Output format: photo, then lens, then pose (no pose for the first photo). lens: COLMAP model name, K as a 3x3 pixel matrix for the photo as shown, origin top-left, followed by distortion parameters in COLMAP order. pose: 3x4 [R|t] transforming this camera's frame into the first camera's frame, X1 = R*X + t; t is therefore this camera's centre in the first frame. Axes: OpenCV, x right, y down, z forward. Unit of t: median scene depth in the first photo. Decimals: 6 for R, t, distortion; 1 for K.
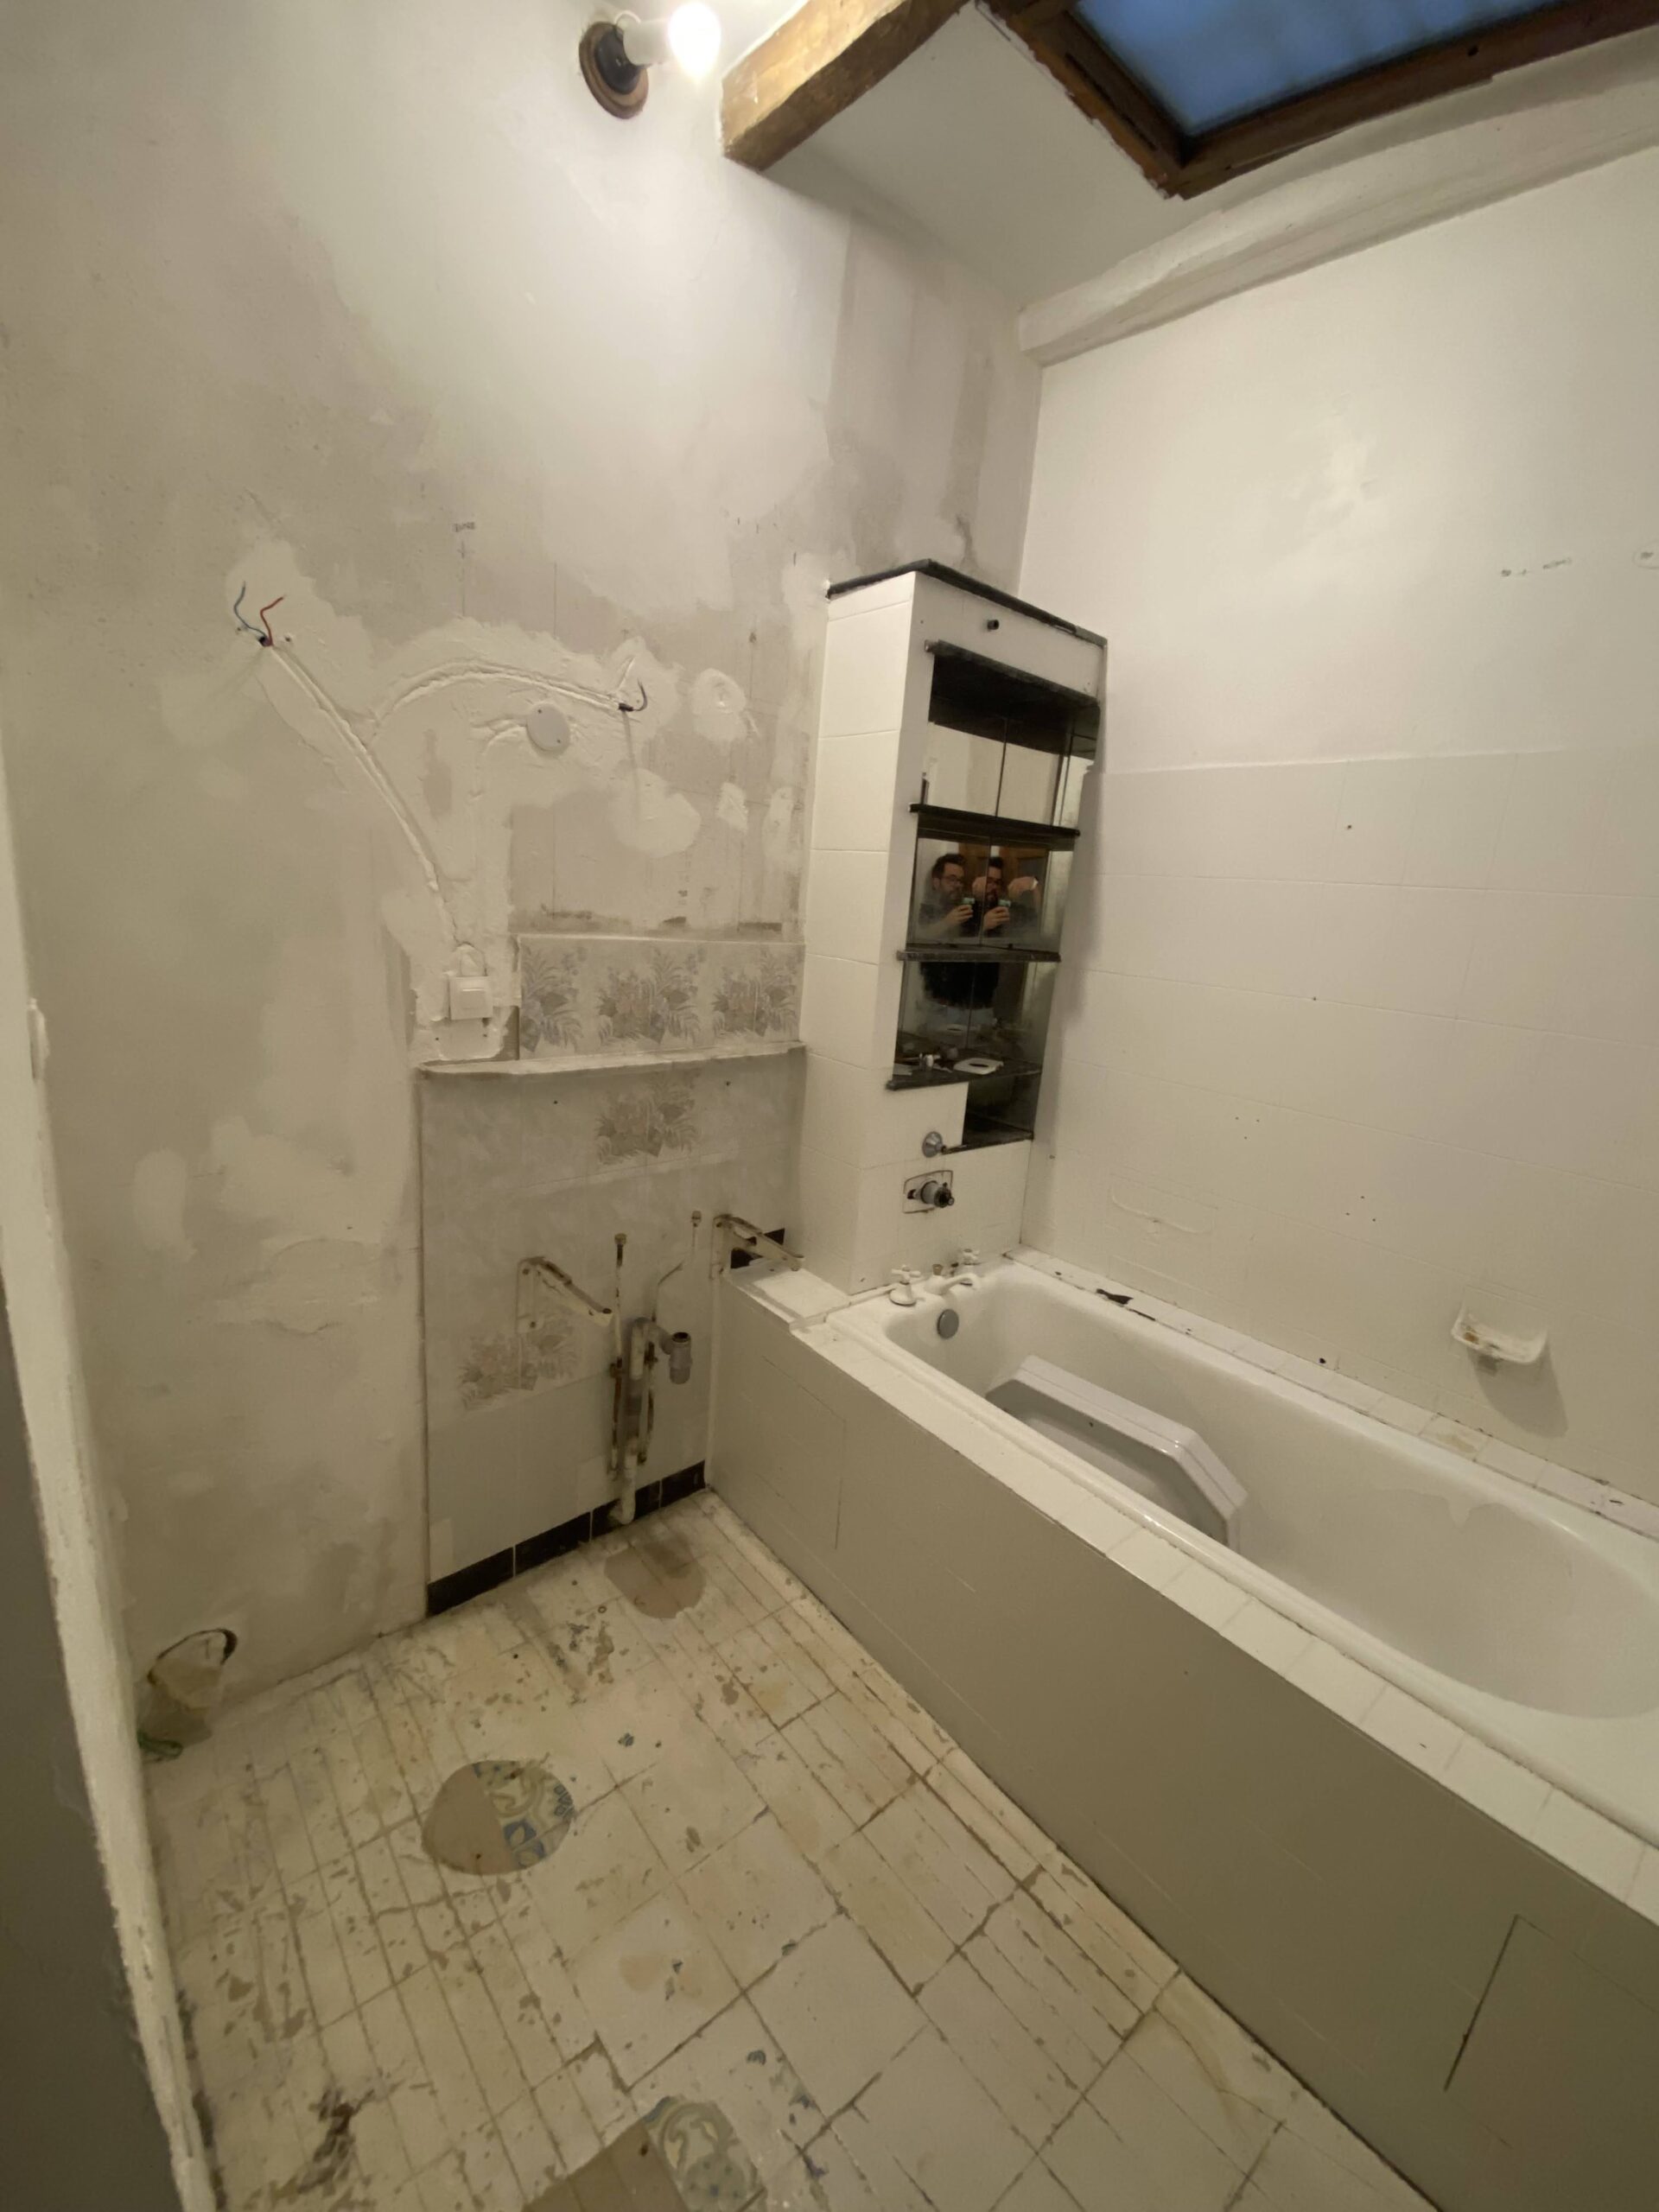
lens RADIAL K [[886.6, 0, 829.1], [0, 886.6, 1090.4], [0, 0, 1]] dist [-0.002776, -0.011843]
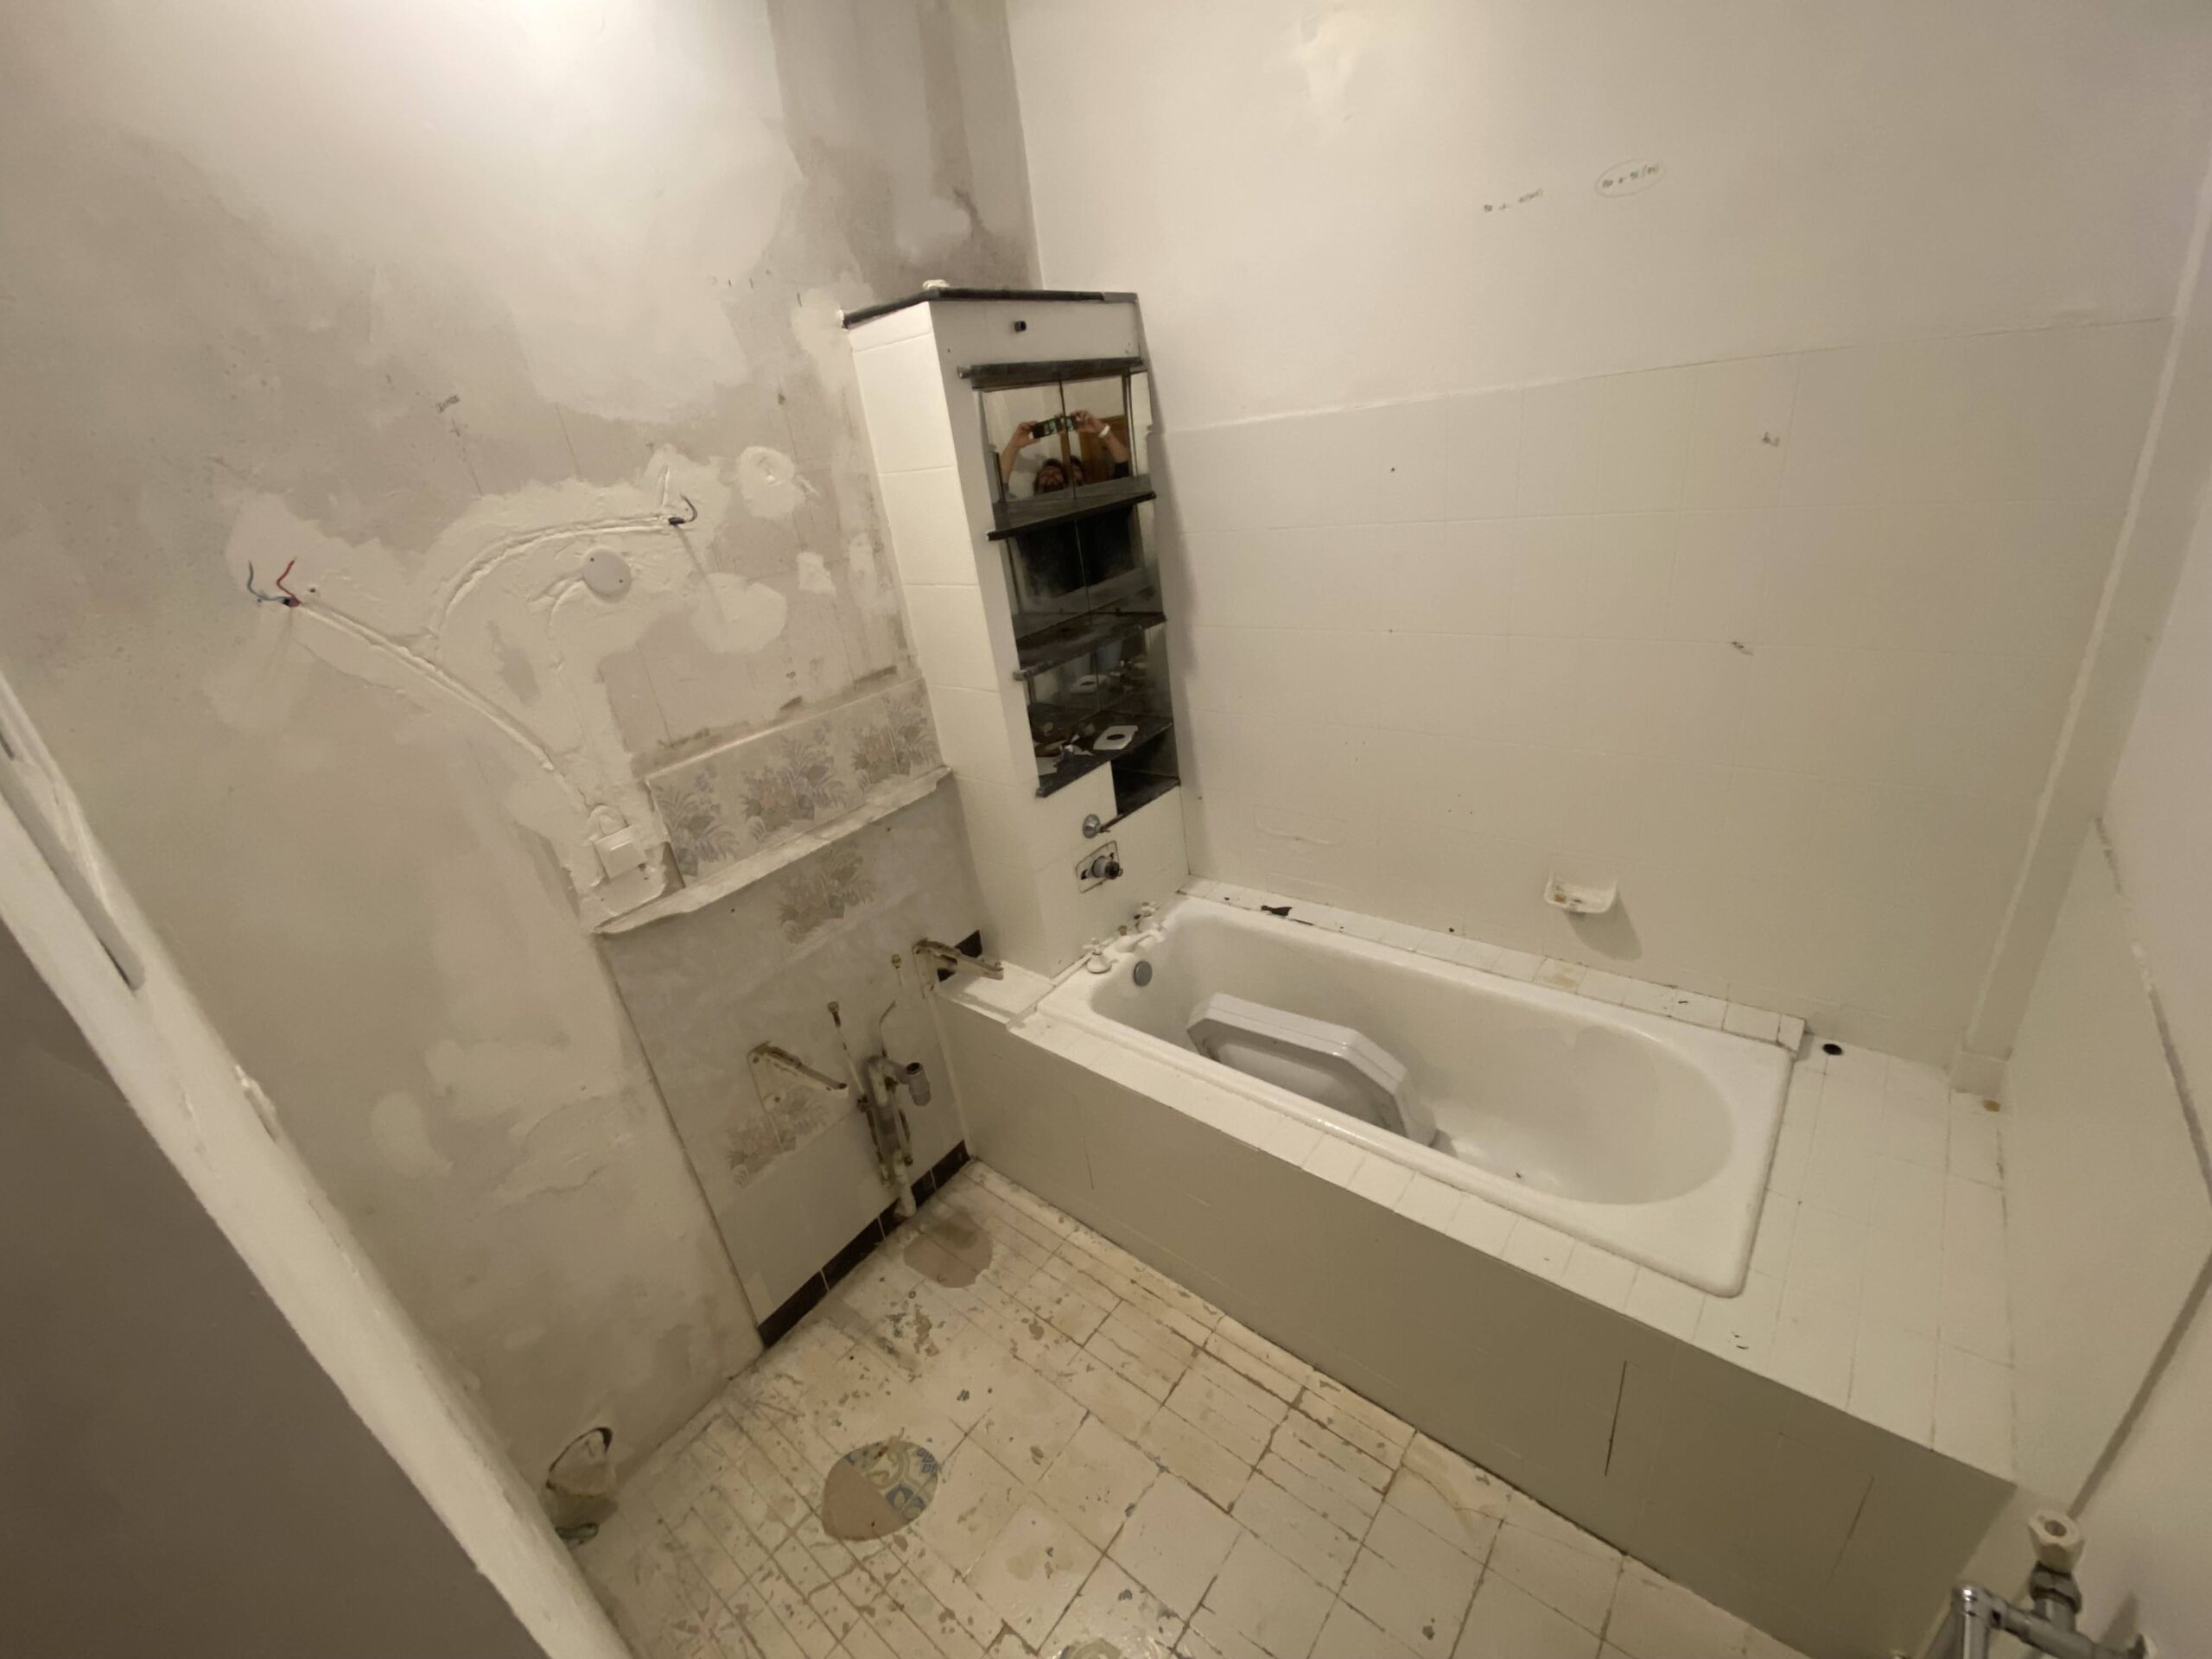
lens RADIAL K [[886.6, 0, 1106.1], [0, 886.6, 827.0], [0, 0, 1]] dist [-0.002776, -0.011843]
pose [[0.961818, -0.259605, 0.086674, 0.056349], [0.238470, 0.950315, 0.200084, -0.202009], [-0.134310, -0.171775, 0.975938, -0.076862]]
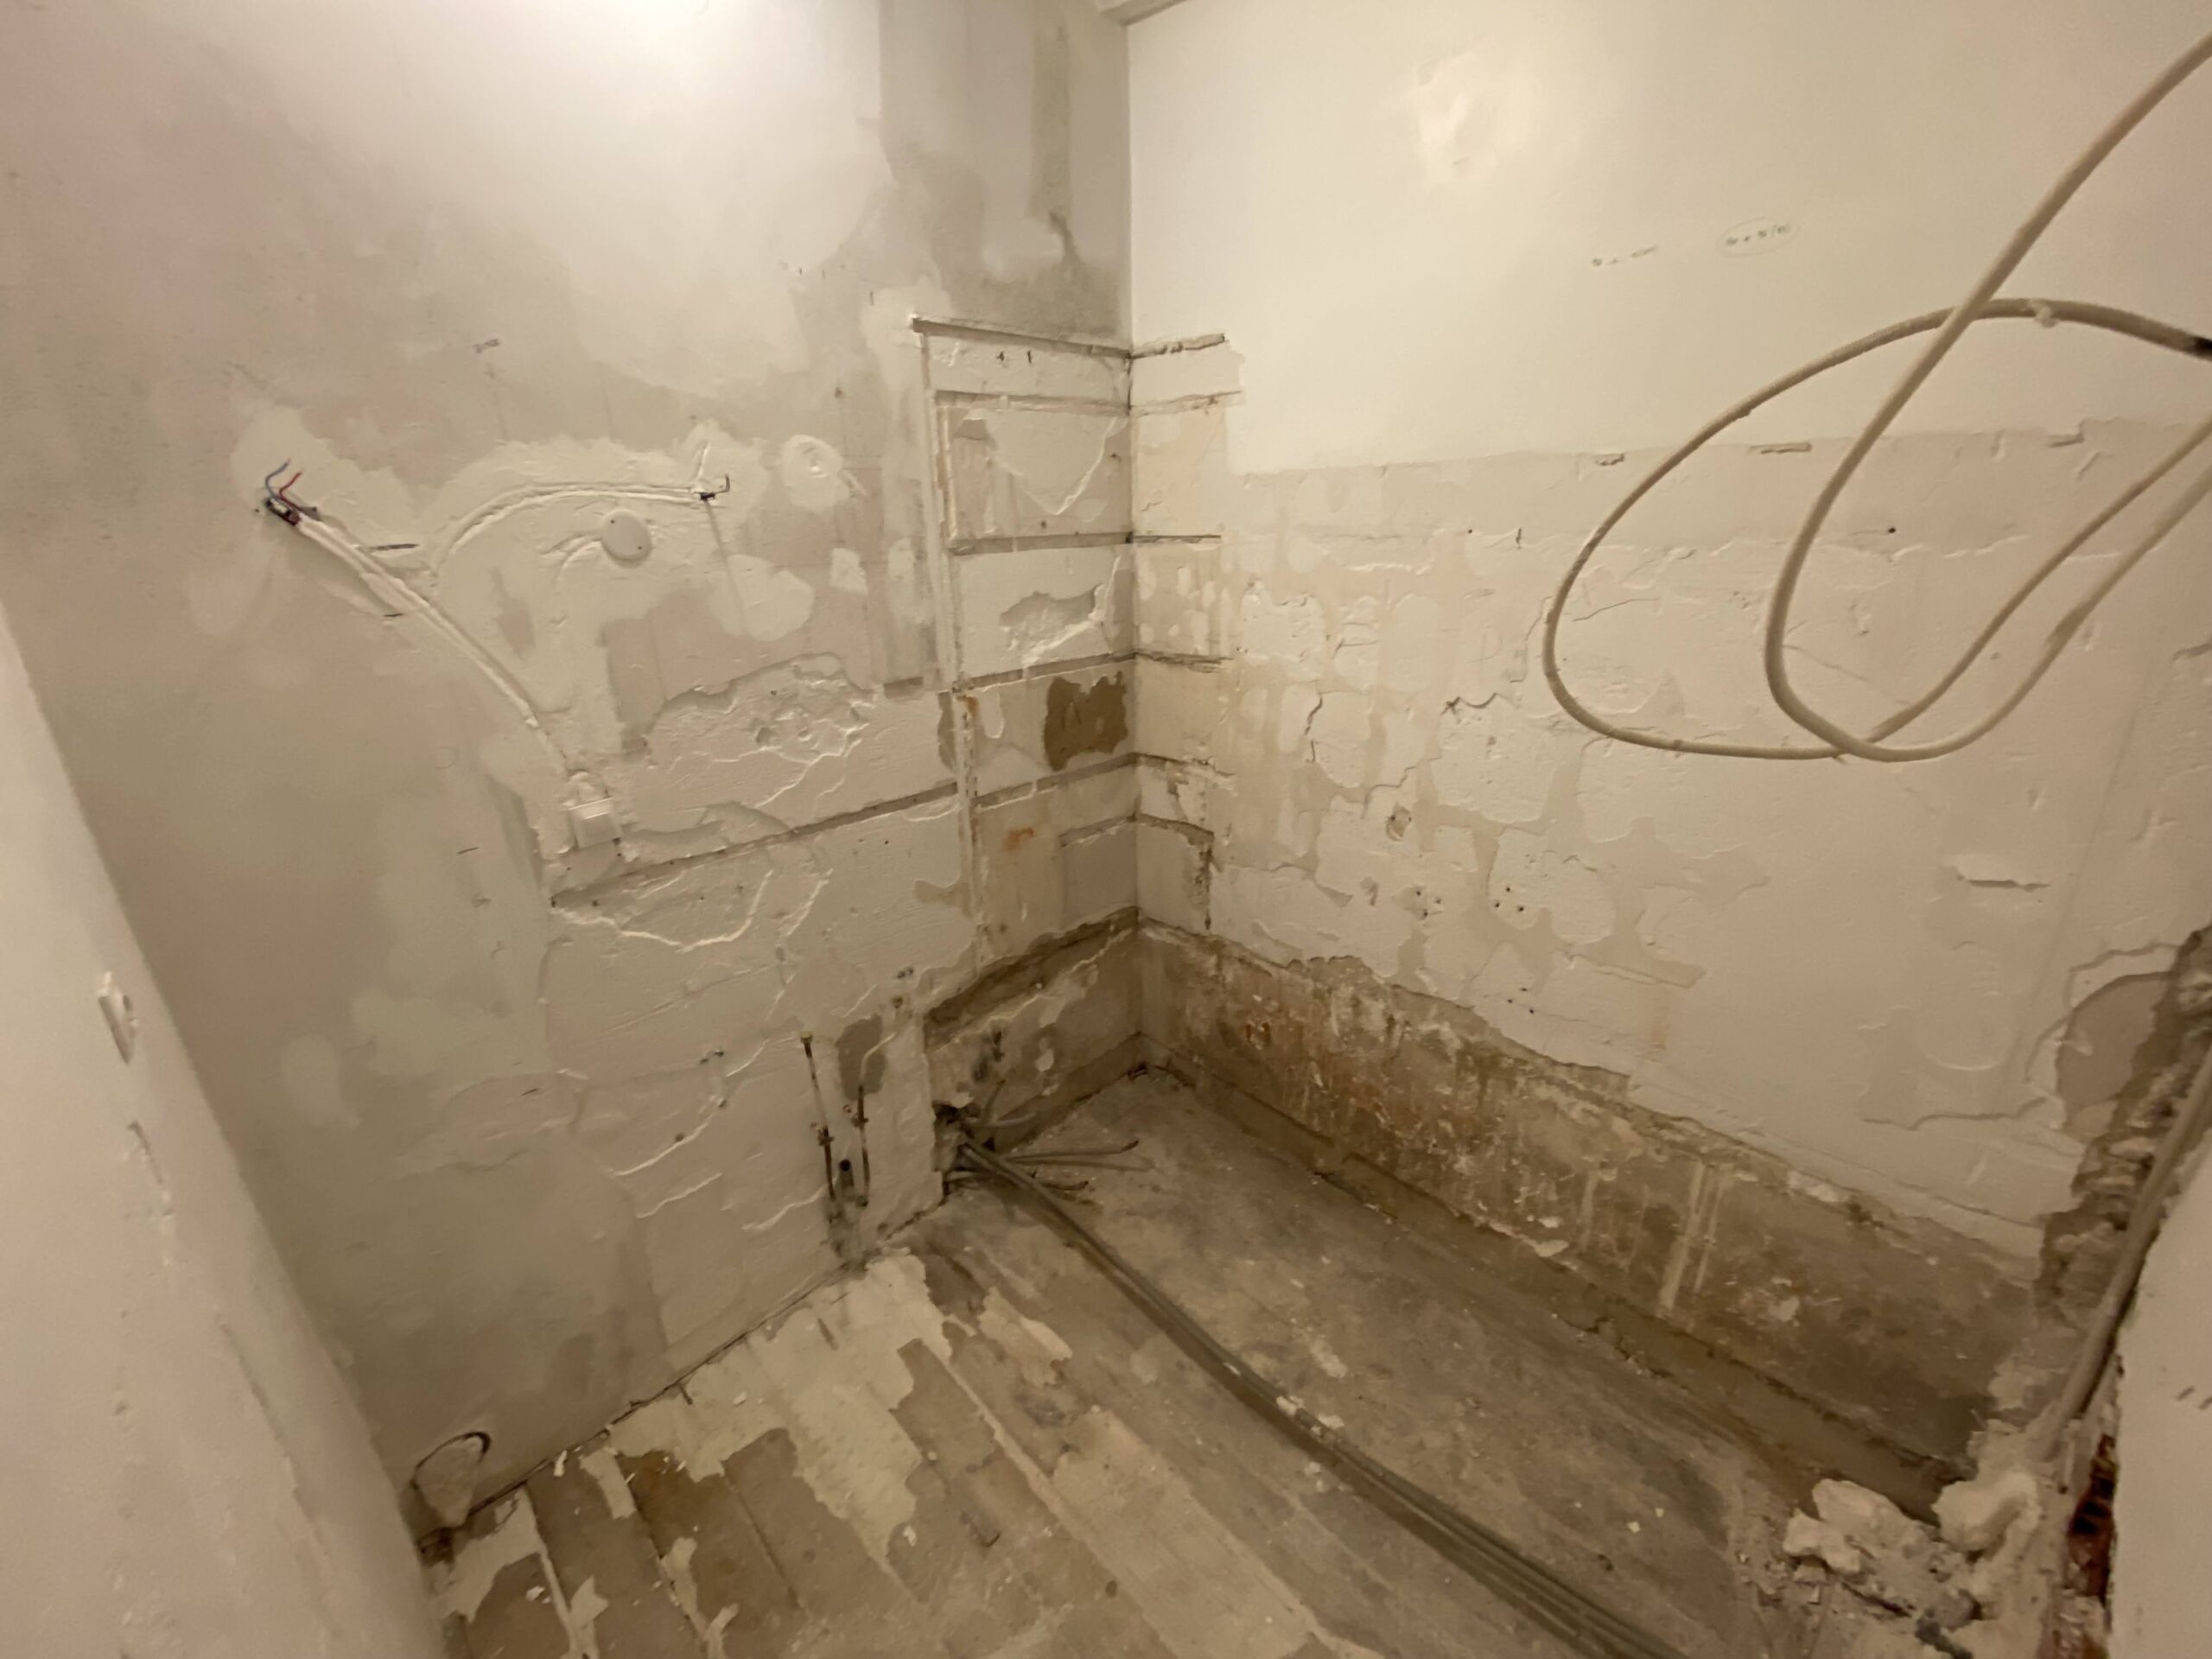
lens RADIAL K [[886.6, 0, 1104.2], [0, 886.6, 825.0], [0, 0, 1]] dist [-0.002776, -0.011843]
pose [[0.992494, -0.119910, 0.024033, 0.134797], [0.116283, 0.986162, 0.118167, -0.151757], [-0.037870, -0.114485, 0.992703, -0.005972]]
